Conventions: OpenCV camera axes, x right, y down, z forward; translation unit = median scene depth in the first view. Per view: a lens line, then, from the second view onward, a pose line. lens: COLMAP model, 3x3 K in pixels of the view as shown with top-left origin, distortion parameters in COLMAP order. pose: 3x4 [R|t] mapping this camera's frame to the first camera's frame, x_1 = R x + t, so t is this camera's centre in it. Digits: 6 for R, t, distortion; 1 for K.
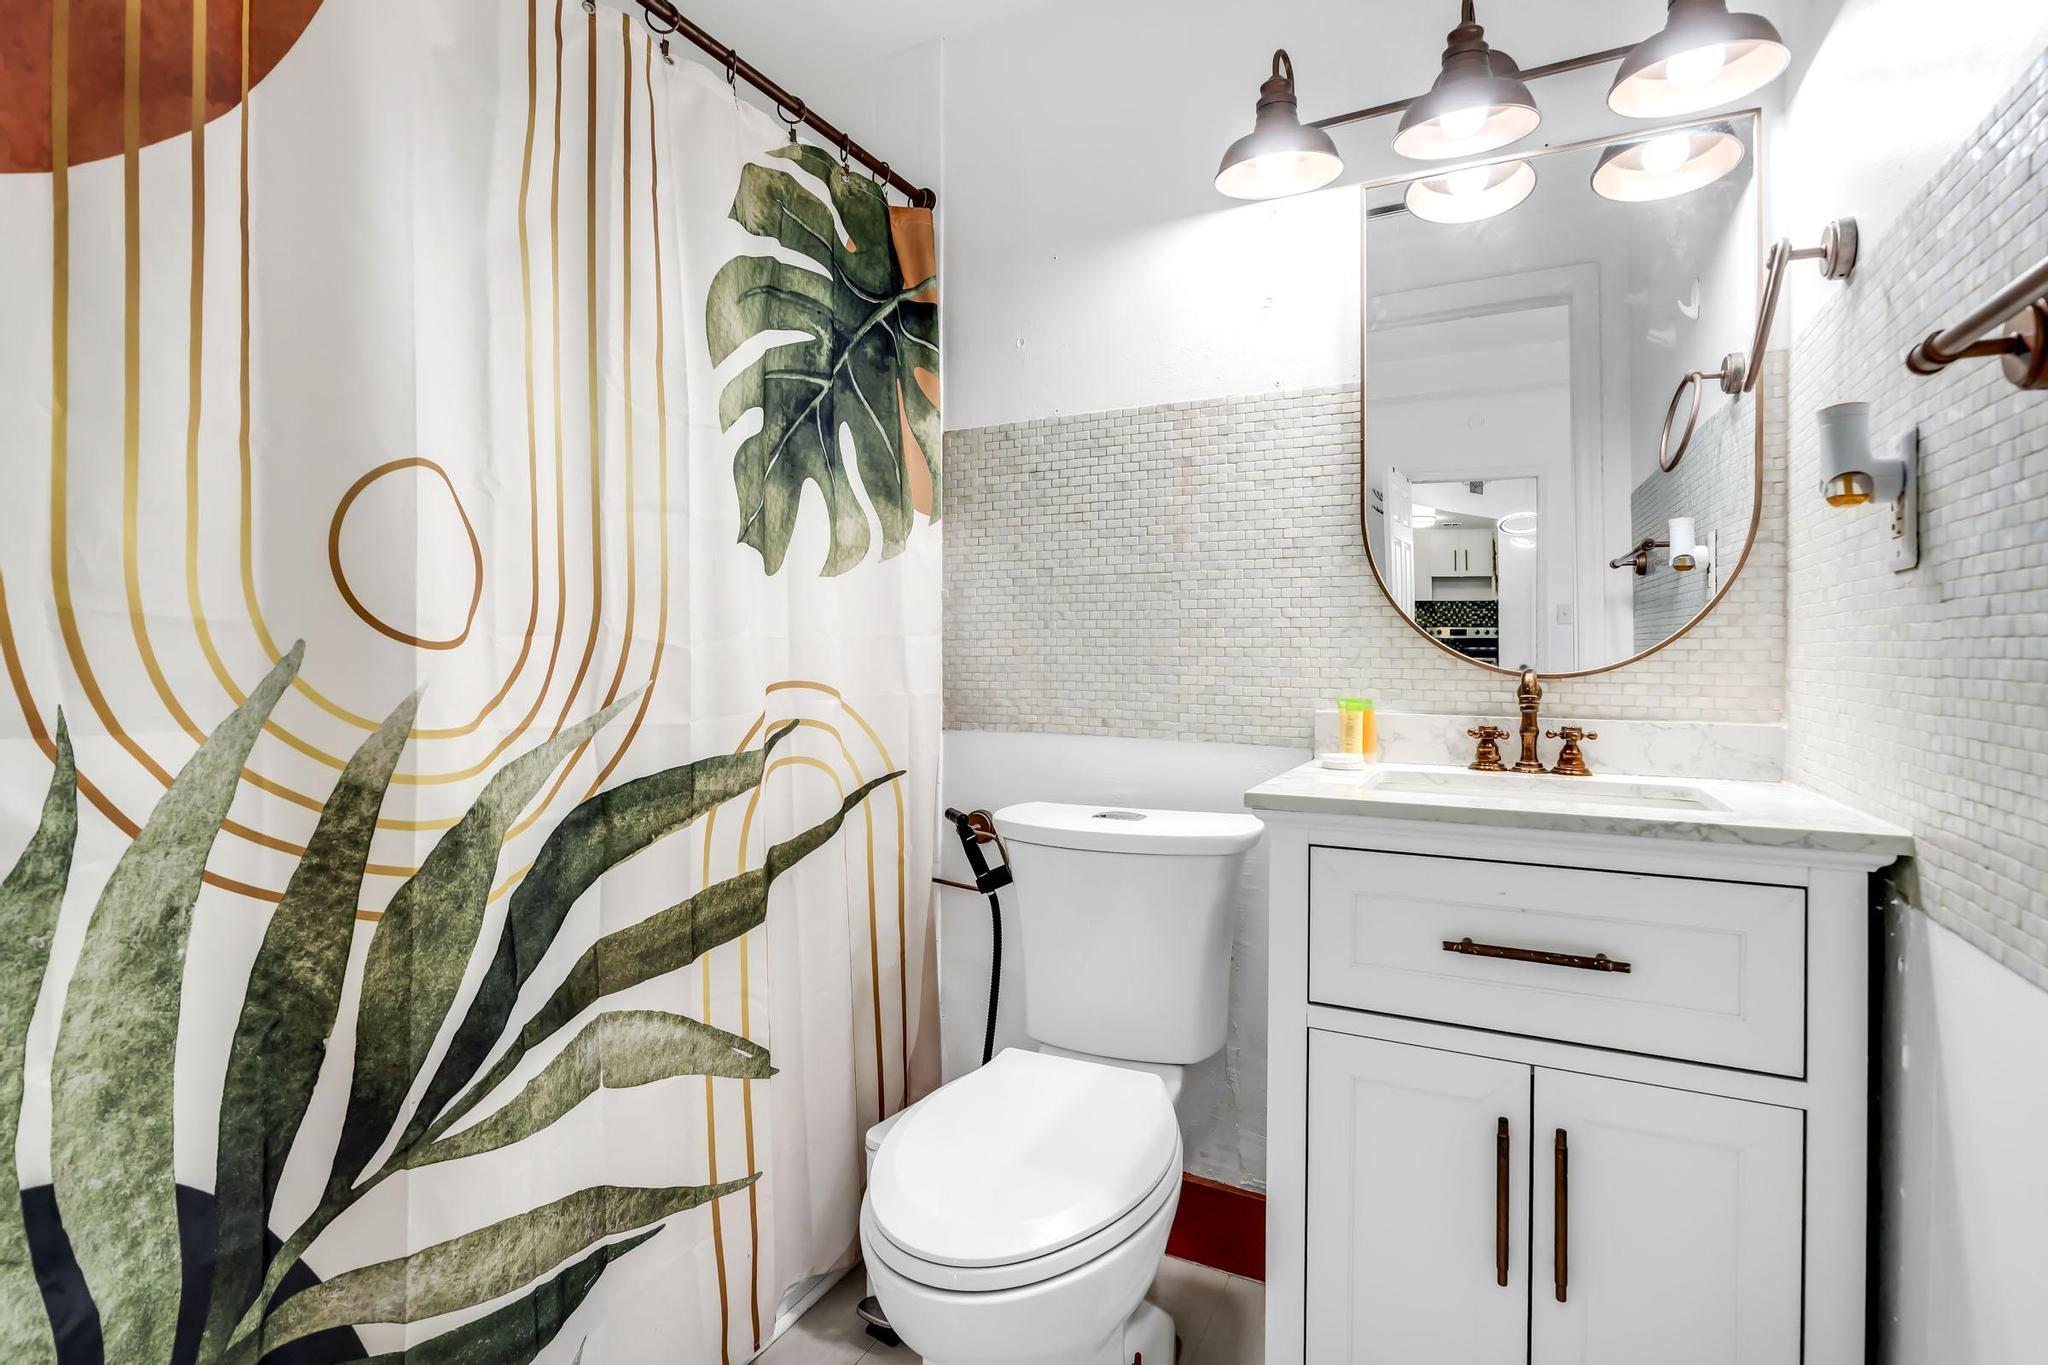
lens RADIAL K [[969.5, 0, 1035.3], [0, 969.5, 652.4], [0, 0, 1]] dist [-0.018701, 0.002613]
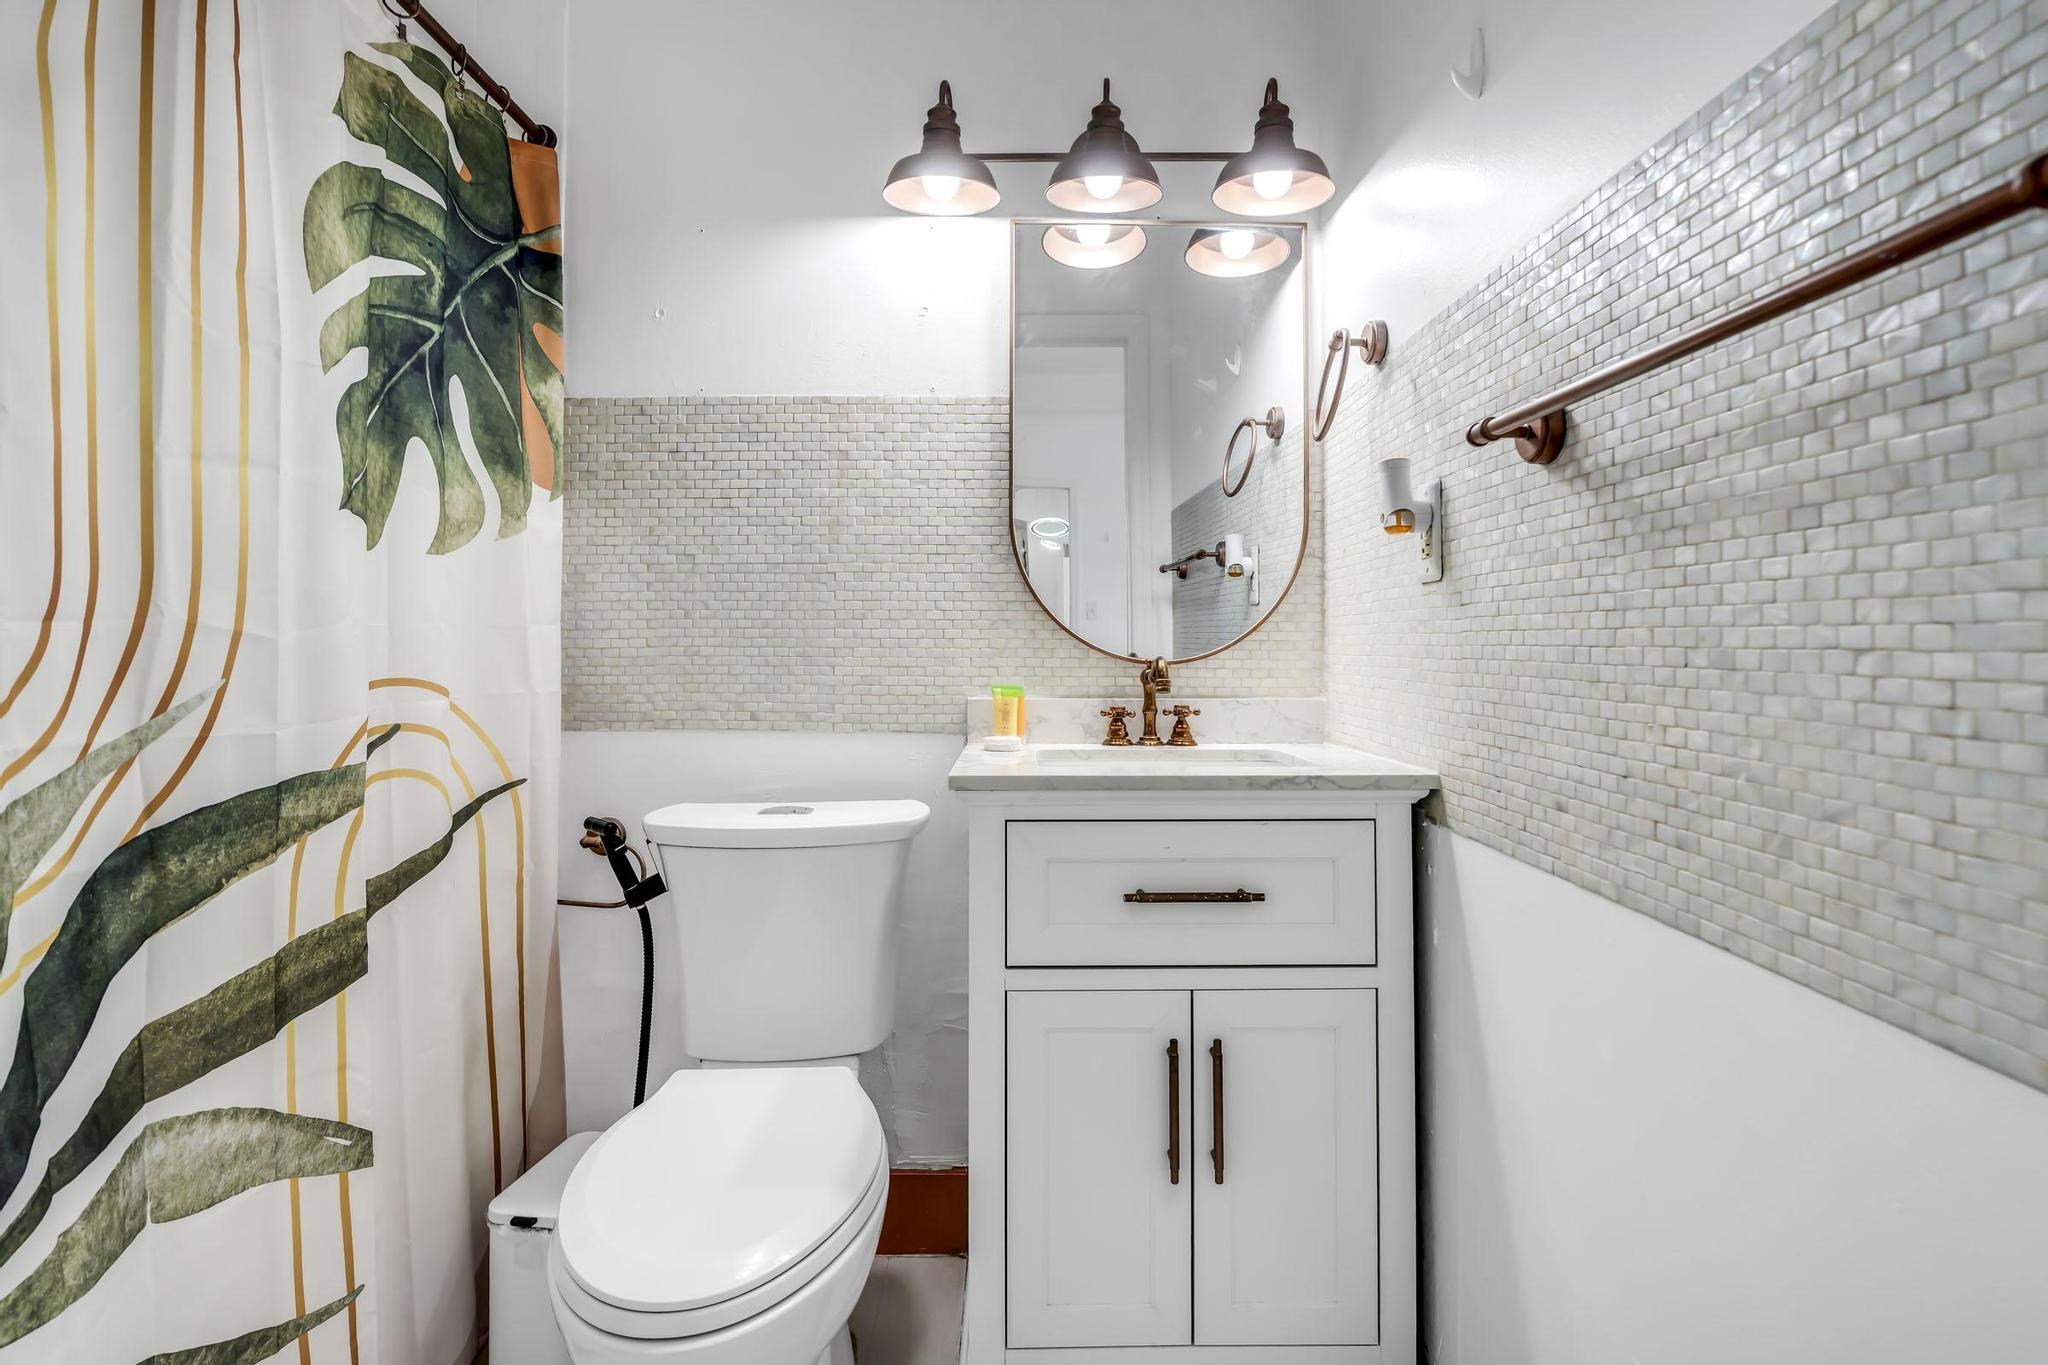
lens RADIAL K [[969.5, 0, 1036.5], [0, 969.5, 620.0], [0, 0, 1]] dist [-0.018701, 0.002613]
pose [[0.888734, 0.009742, 0.458320, -0.154372], [0.002145, 0.999675, -0.025408, 0.001977], [-0.458418, 0.023564, 0.888424, 0.013556]]
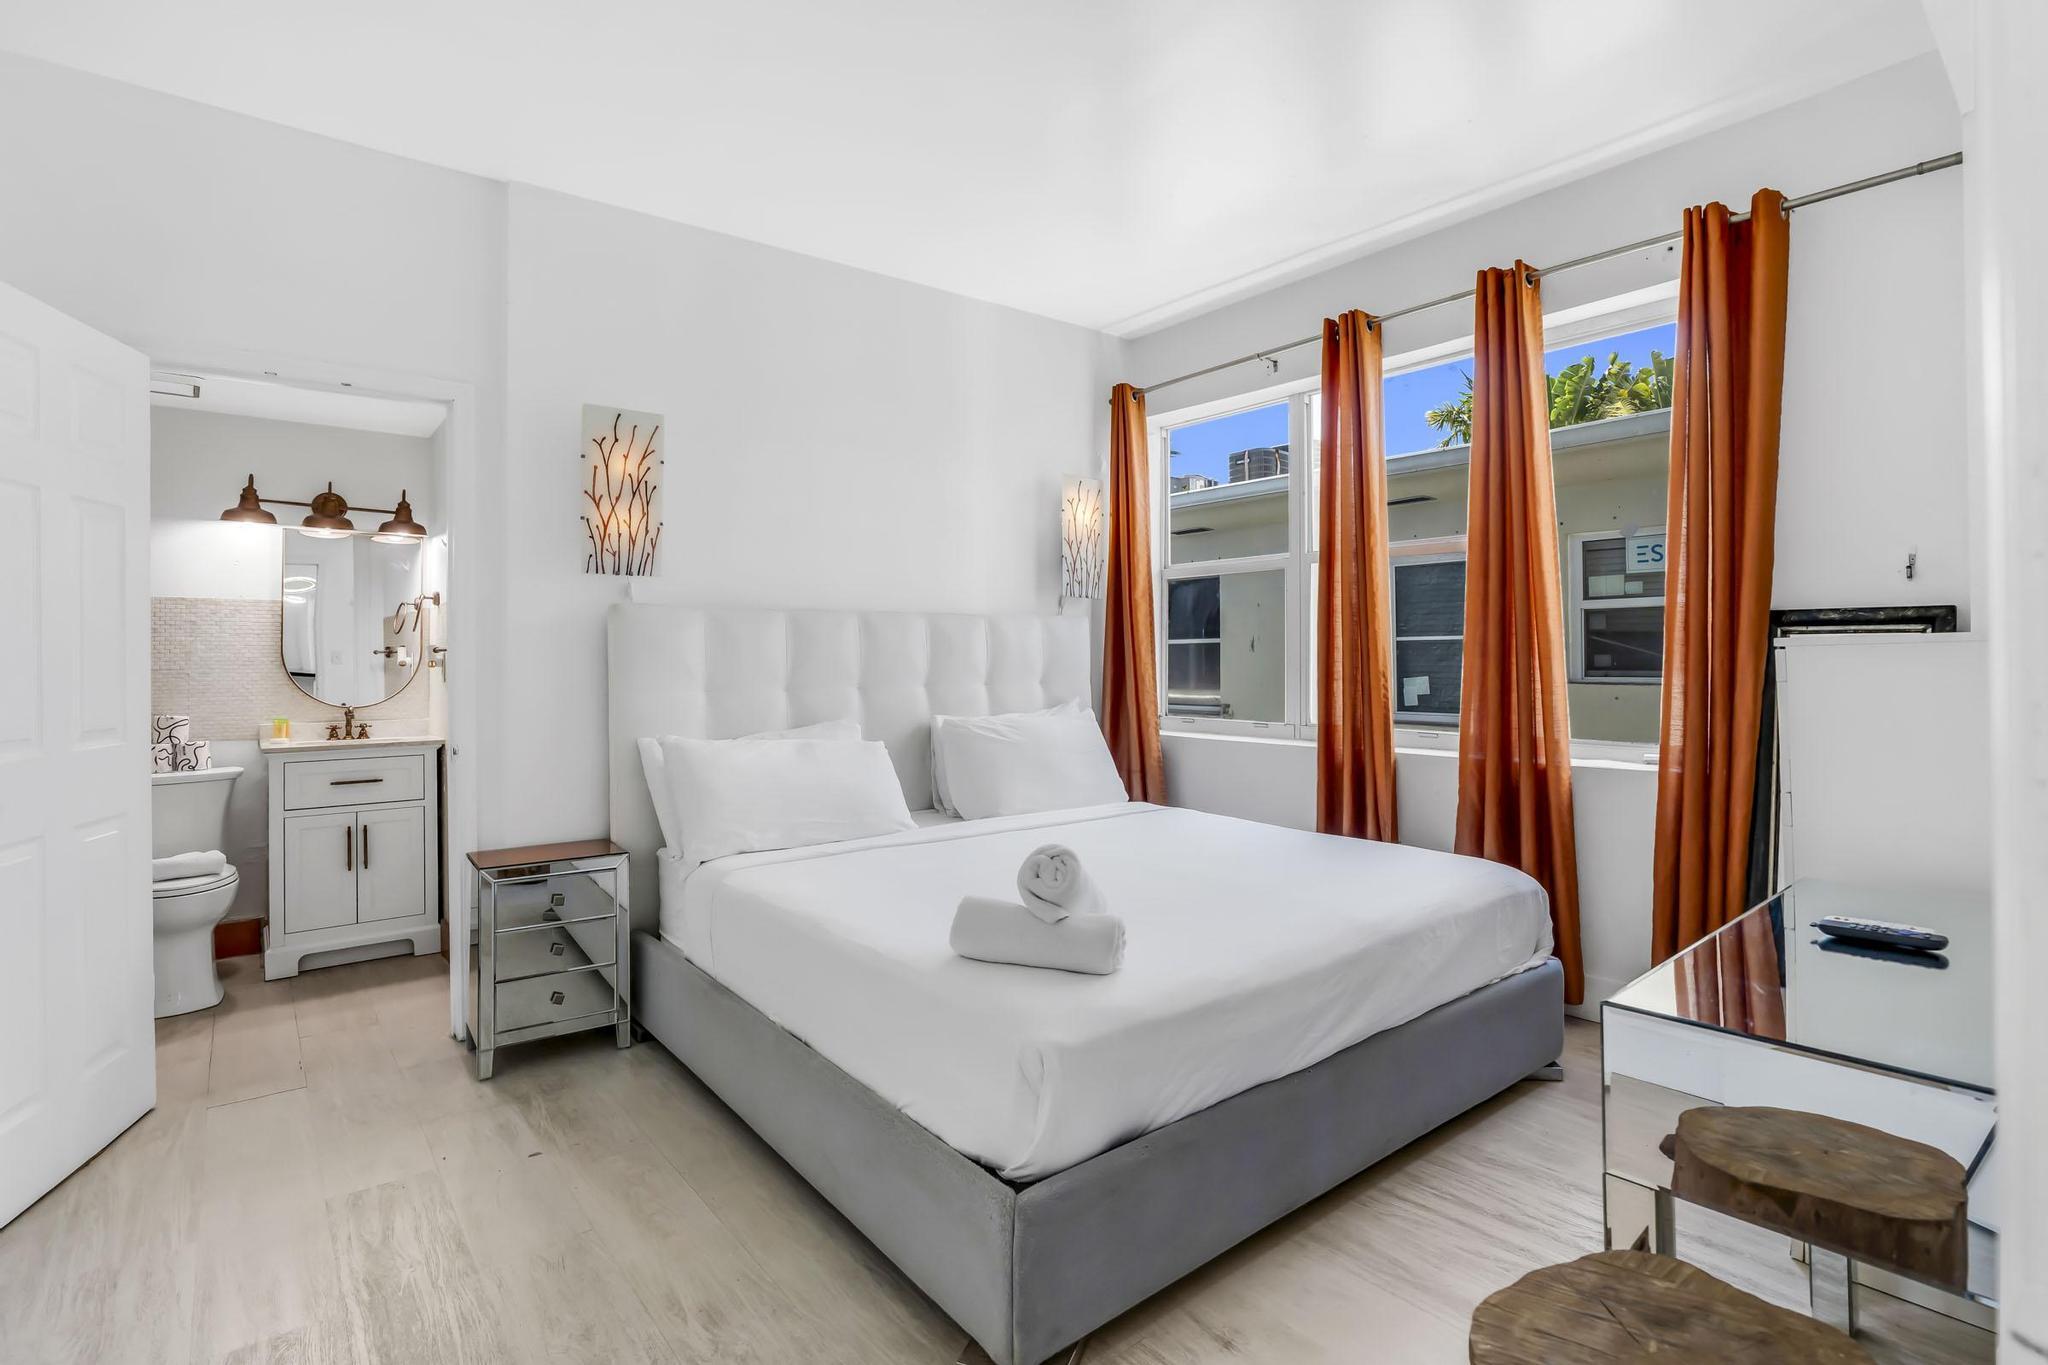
lens RADIAL K [[969.5, 0, 1008.1], [0, 969.5, 658.1], [0, 0, 1]] dist [-0.018701, 0.002613]
pose [[0.431072, 0.002899, 0.902313, -1.341058], [0.011366, 0.999898, -0.008642, -0.082998], [-0.902246, 0.013982, 0.430995, -2.206992]]
